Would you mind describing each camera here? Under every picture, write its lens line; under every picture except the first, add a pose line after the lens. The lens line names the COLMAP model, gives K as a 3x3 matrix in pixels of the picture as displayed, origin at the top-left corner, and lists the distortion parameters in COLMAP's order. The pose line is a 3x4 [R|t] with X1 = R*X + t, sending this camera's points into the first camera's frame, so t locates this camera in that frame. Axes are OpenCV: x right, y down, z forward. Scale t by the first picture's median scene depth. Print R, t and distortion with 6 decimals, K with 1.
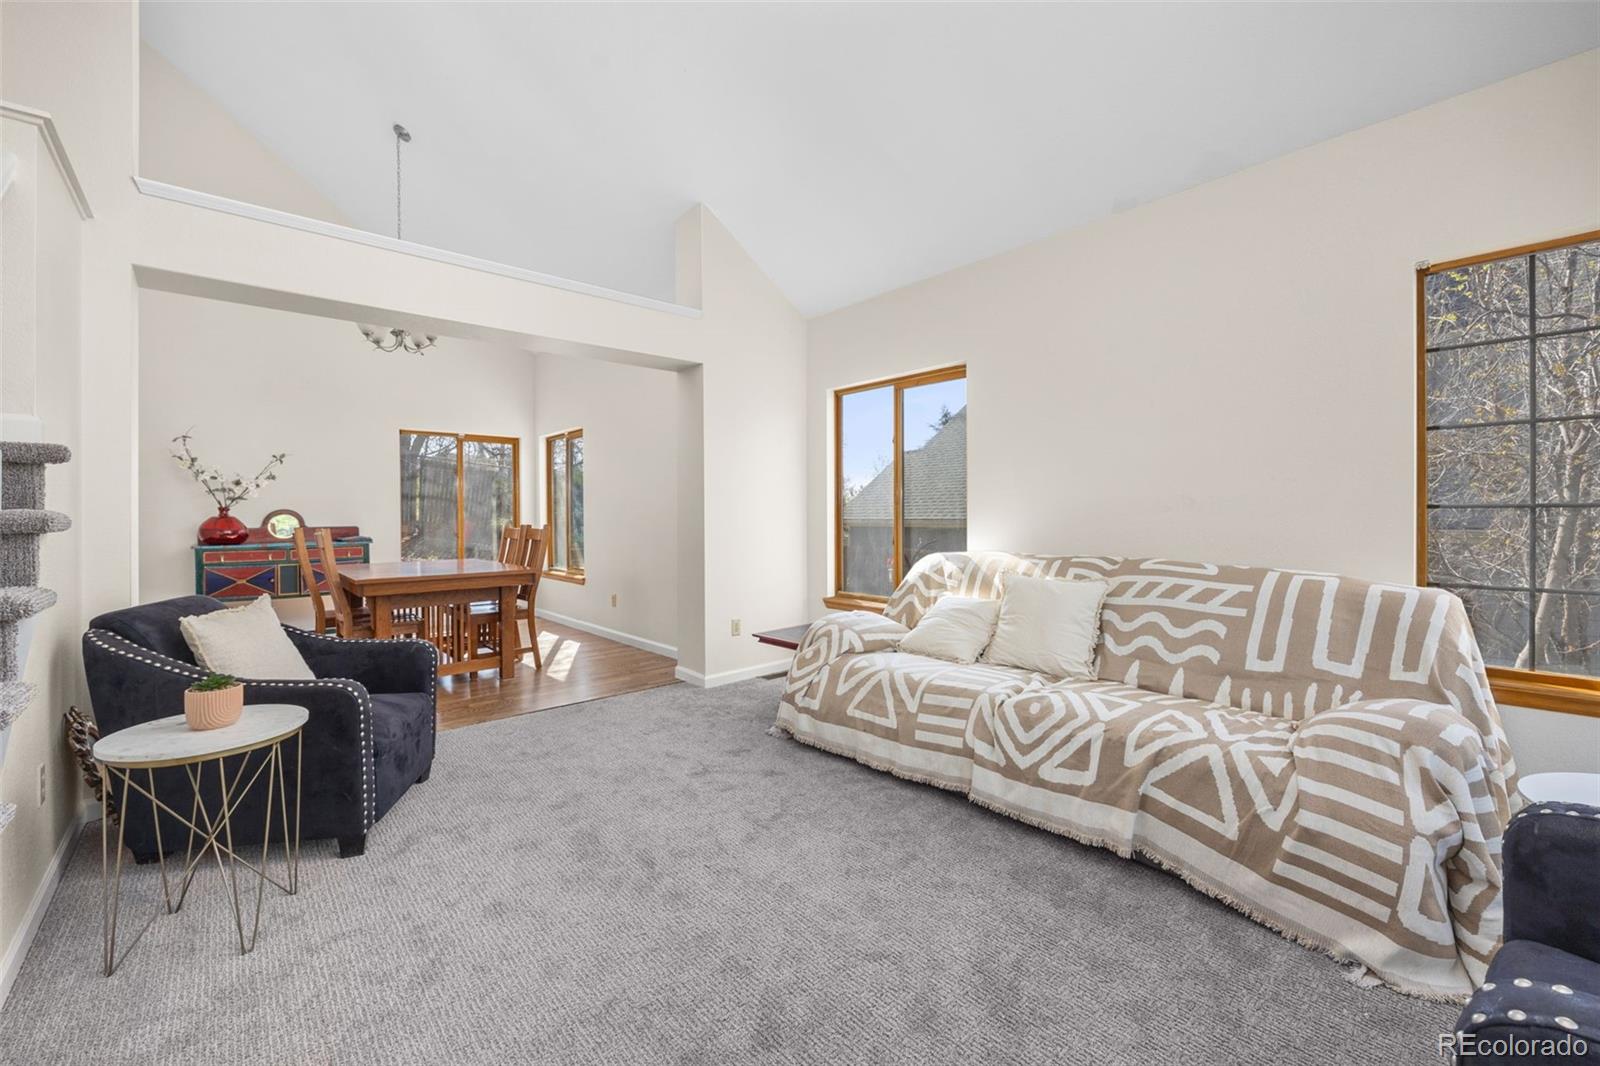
lens RADIAL K [[645.6, 0, 802.8], [0, 645.6, 517.3], [0, 0, 1]] dist [-0.001653, -0.000104]
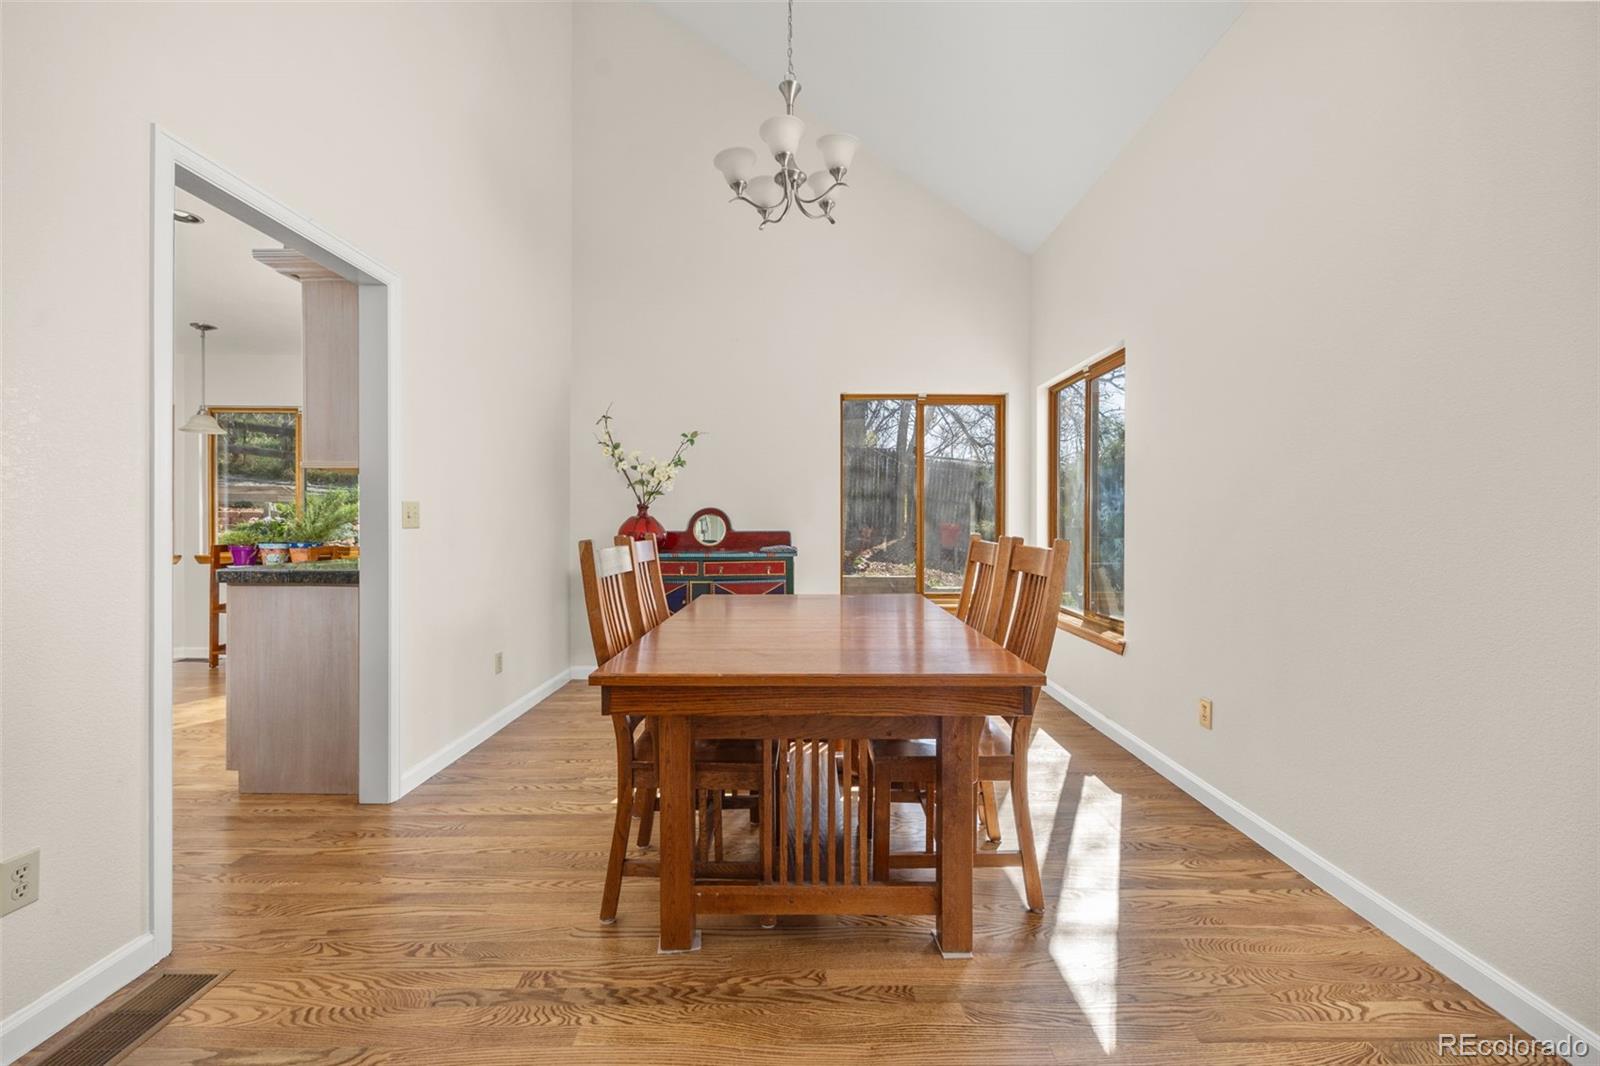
lens RADIAL K [[645.6, 0, 802.8], [0, 645.6, 517.3], [0, 0, 1]] dist [-0.001653, -0.000104]
pose [[0.746477, 0.005074, -0.665392, -0.213781], [-0.011802, 0.999915, -0.005616, 0.002190], [0.665307, 0.012045, 0.746473, 0.509605]]
